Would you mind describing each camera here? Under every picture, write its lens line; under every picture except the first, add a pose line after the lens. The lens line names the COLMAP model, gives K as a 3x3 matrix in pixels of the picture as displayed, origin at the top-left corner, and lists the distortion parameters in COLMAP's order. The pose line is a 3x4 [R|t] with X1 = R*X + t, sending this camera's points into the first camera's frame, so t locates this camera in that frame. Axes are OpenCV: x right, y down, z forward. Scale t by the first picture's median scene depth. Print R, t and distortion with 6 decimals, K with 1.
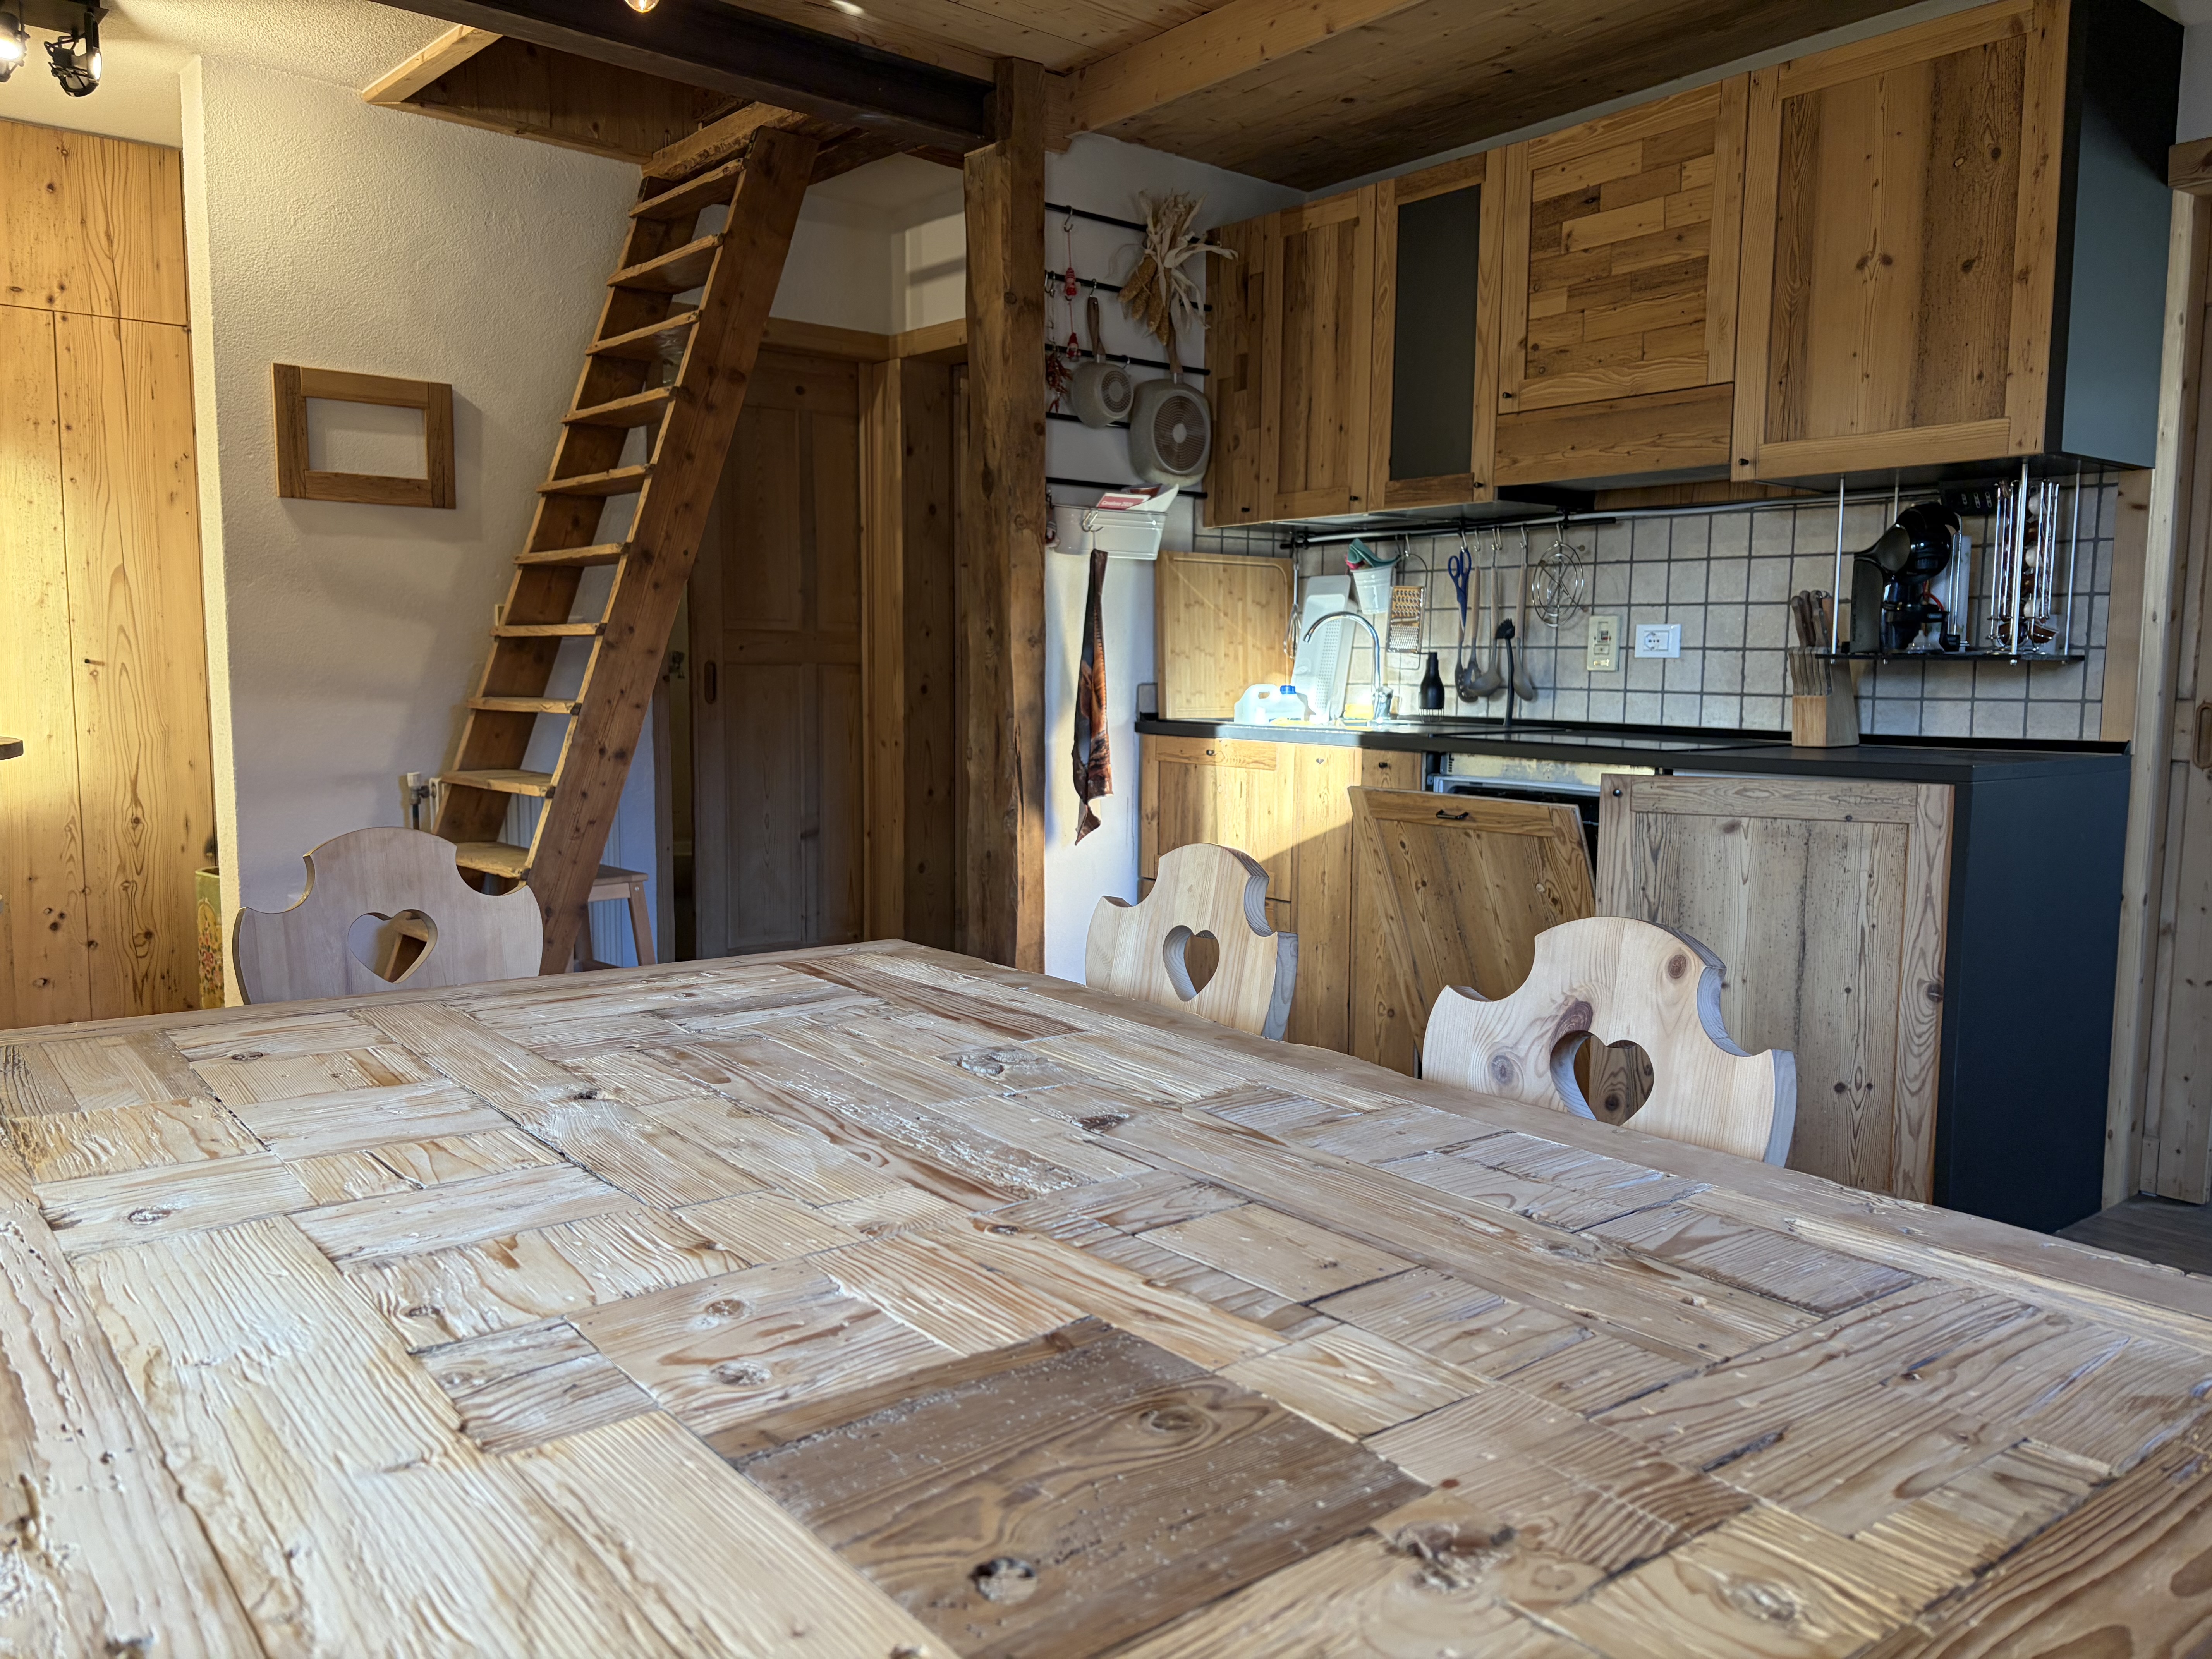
lens RADIAL K [[1675.2, 0, 1114.3], [0, 1675.2, 824.2], [0, 0, 1]] dist [0.057111, -0.053339]
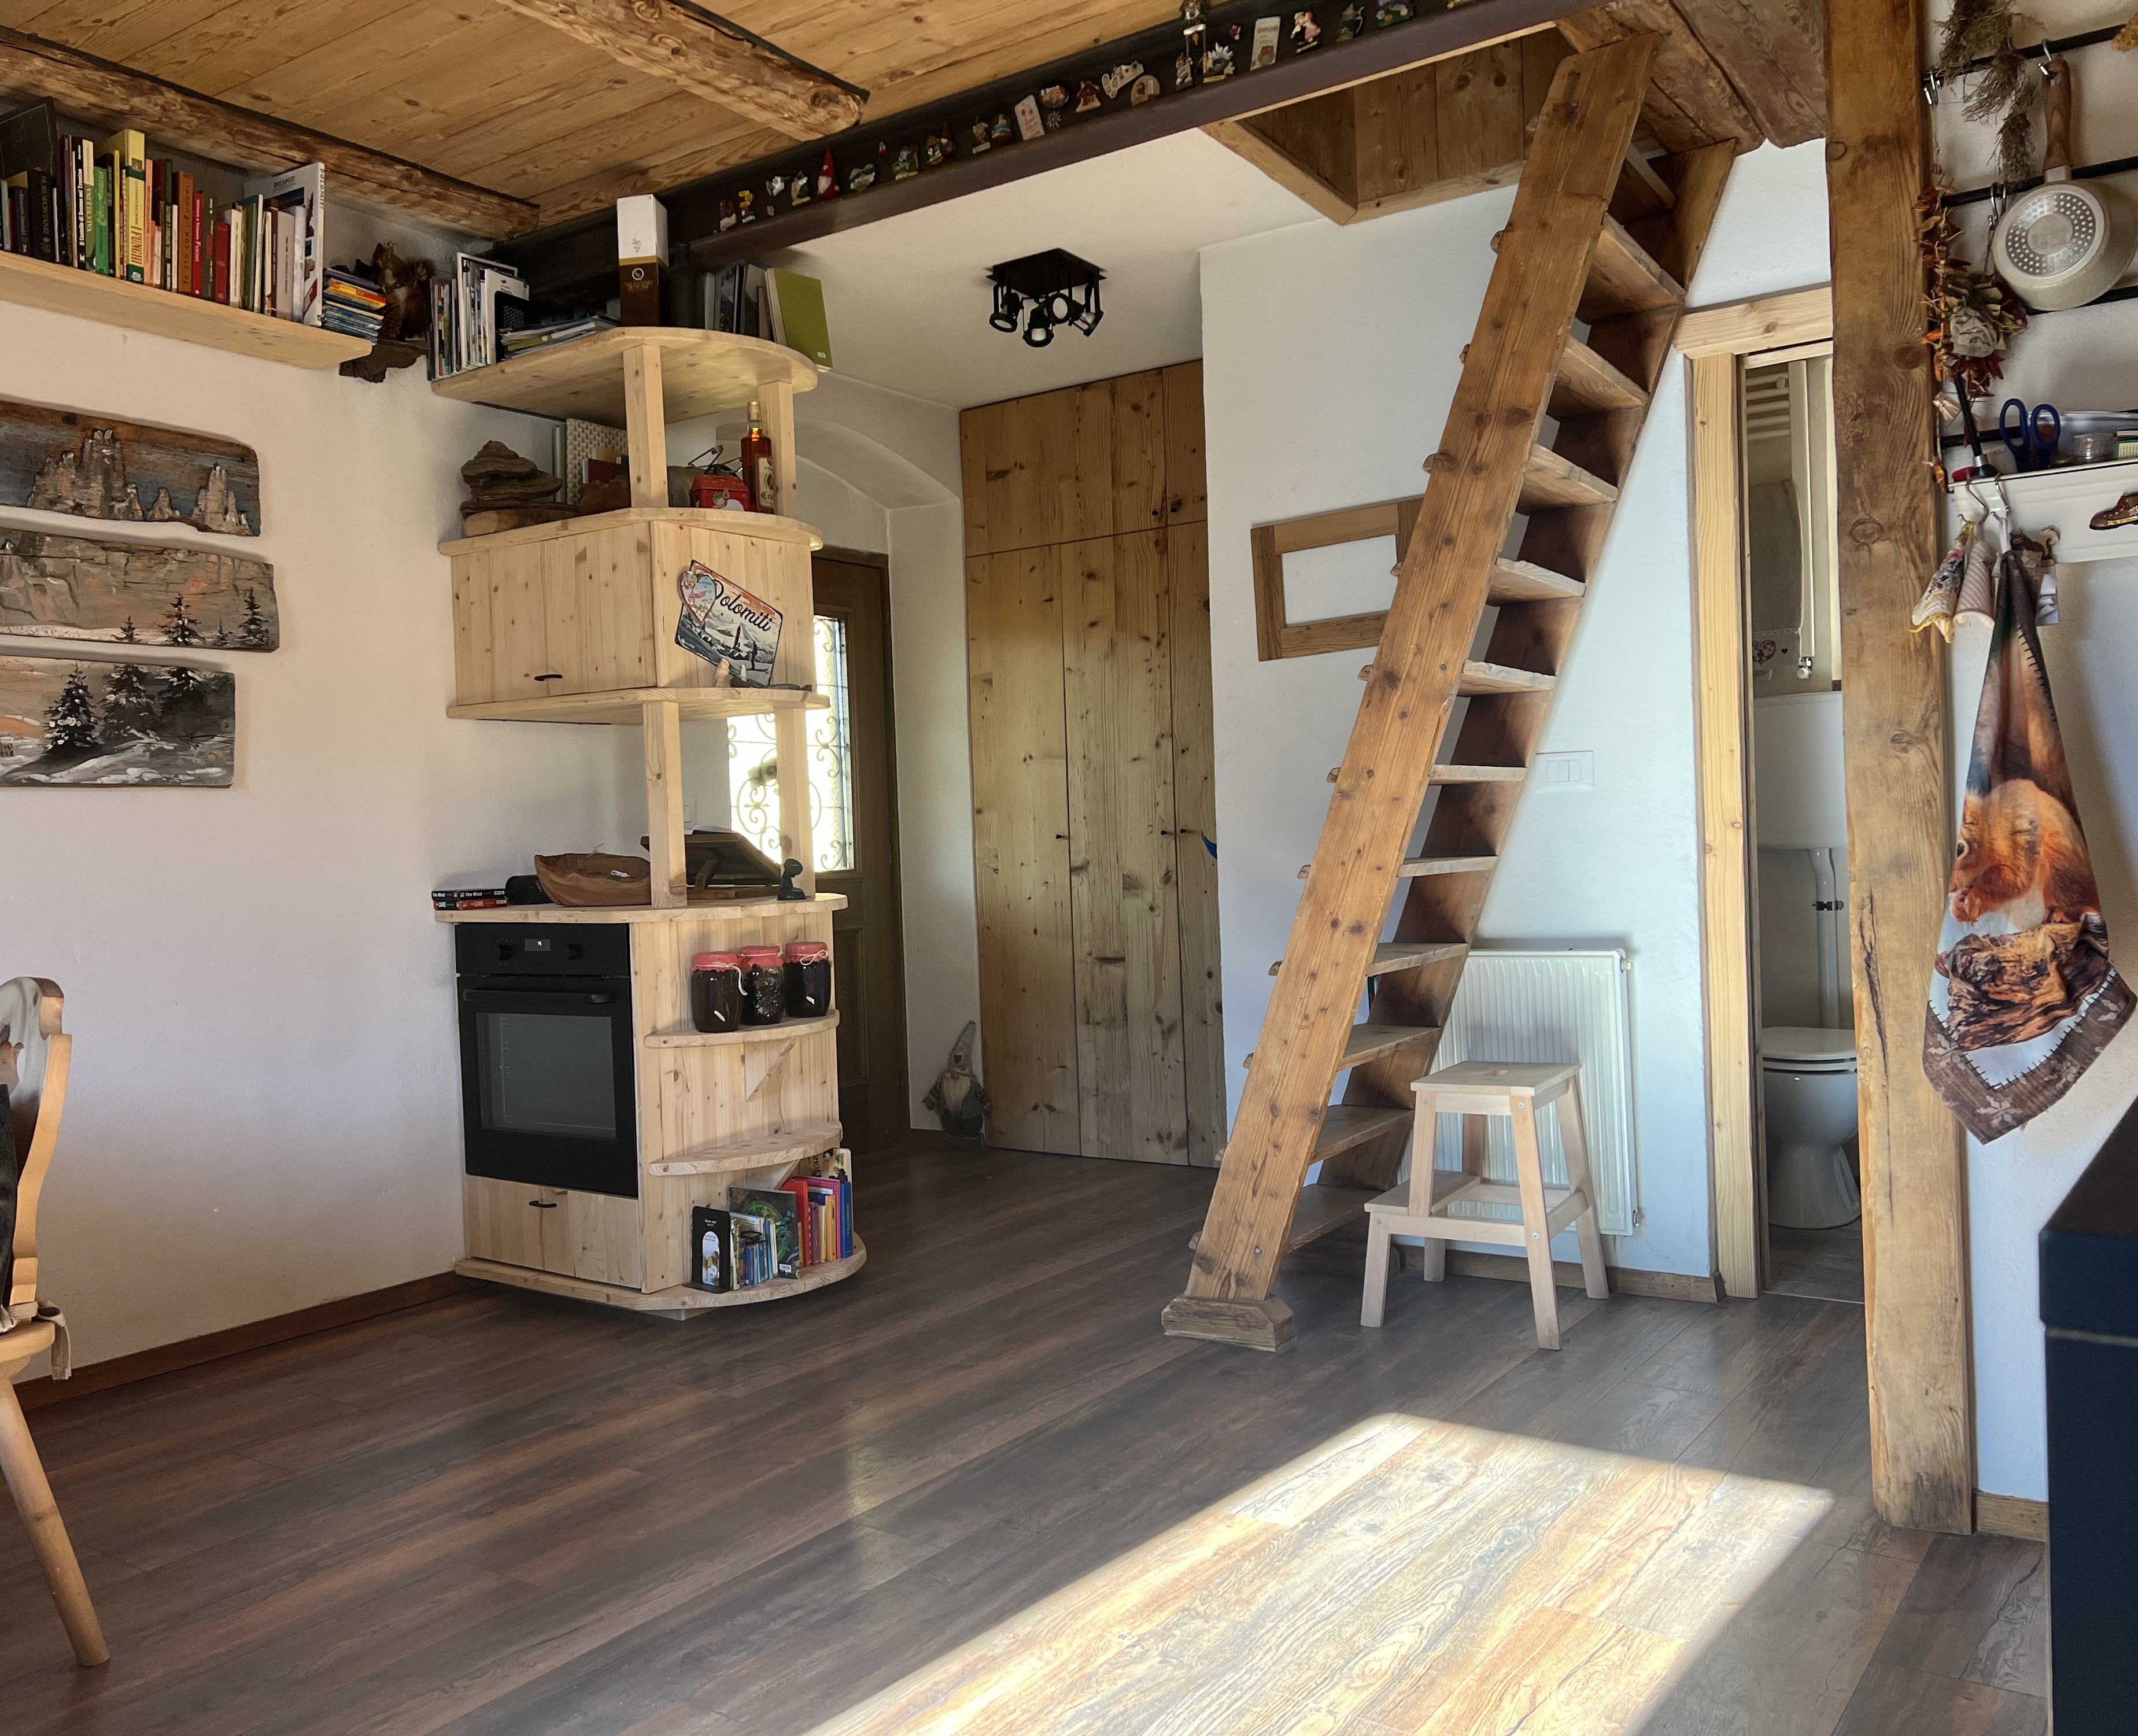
lens RADIAL K [[1719.7, 0, 1064.6], [0, 1719.7, 878.3], [0, 0, 1]] dist [0.028420, -0.010440]
pose [[0.264669, 0.004408, -0.964329, 0.475915], [-0.050112, 0.998701, -0.009188, -0.052291], [0.963036, 0.050756, 0.264546, 0.665280]]
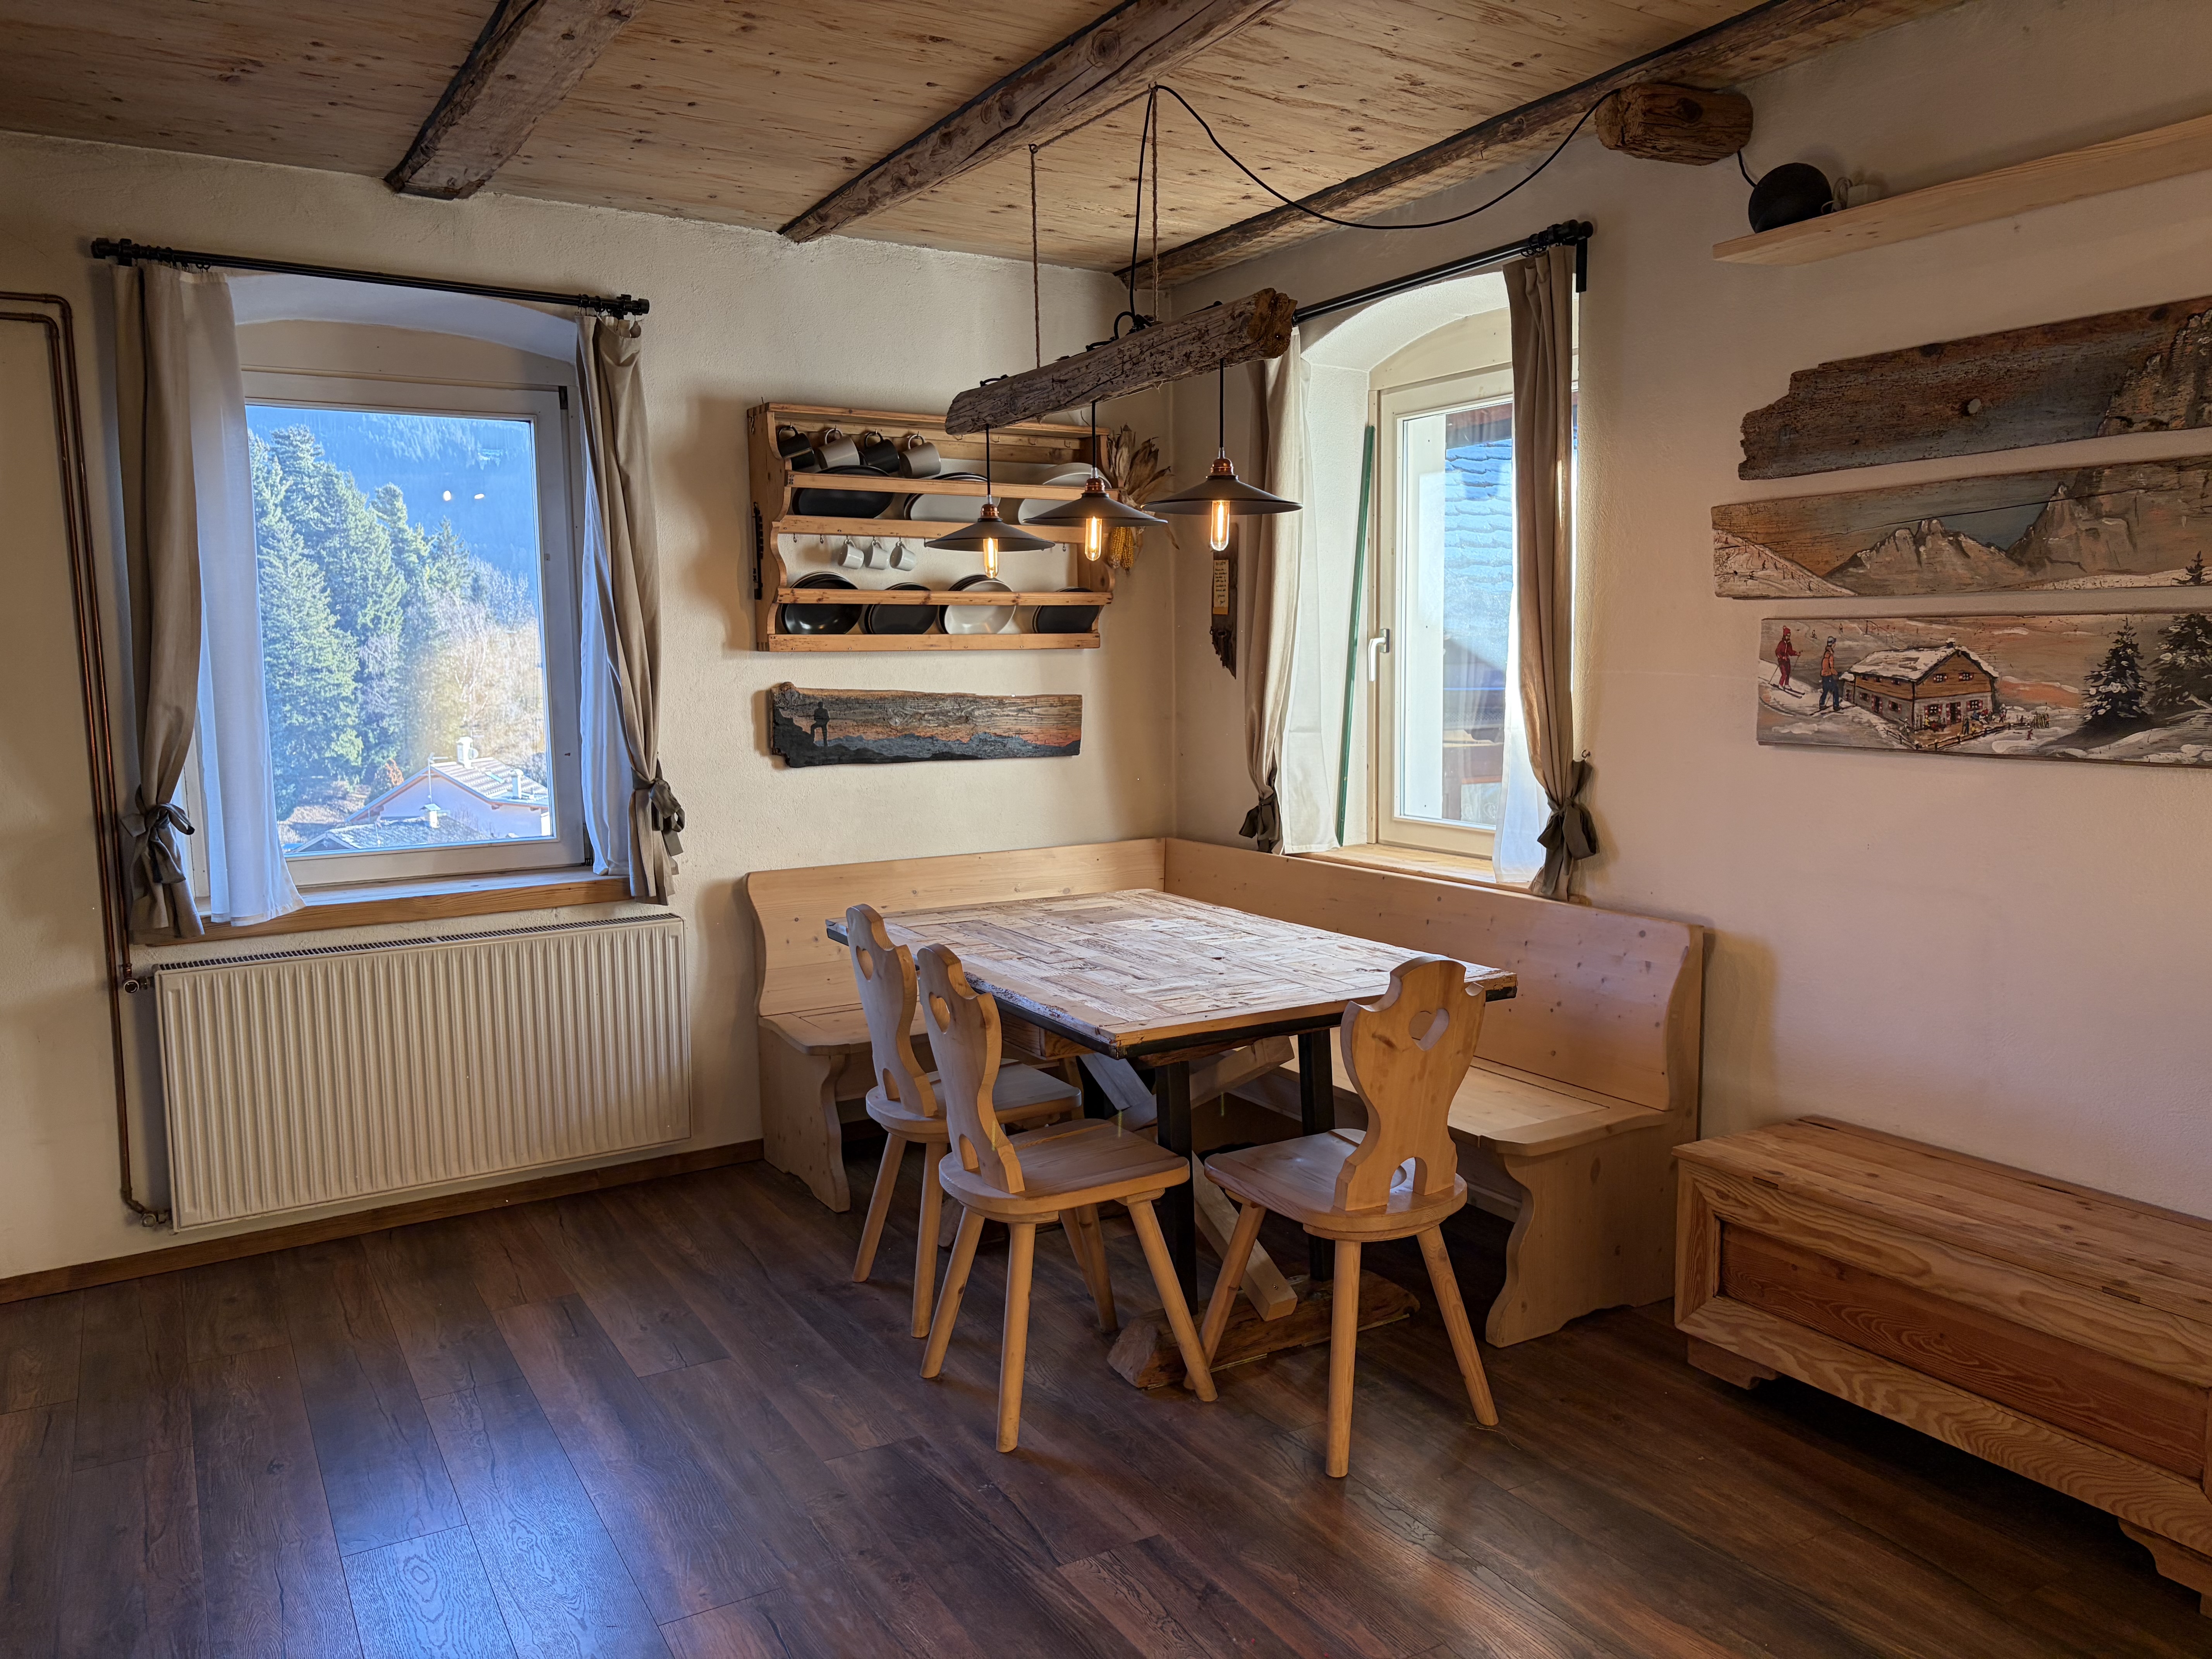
lens RADIAL K [[1675.2, 0, 1124.4], [0, 1675.2, 833.7], [0, 0, 1]] dist [0.057111, -0.053339]
pose [[-0.987729, -0.013014, 0.155633, -0.178866], [0.019727, 0.978144, 0.206992, -0.206865], [-0.154925, 0.207523, -0.965884, 1.171397]]
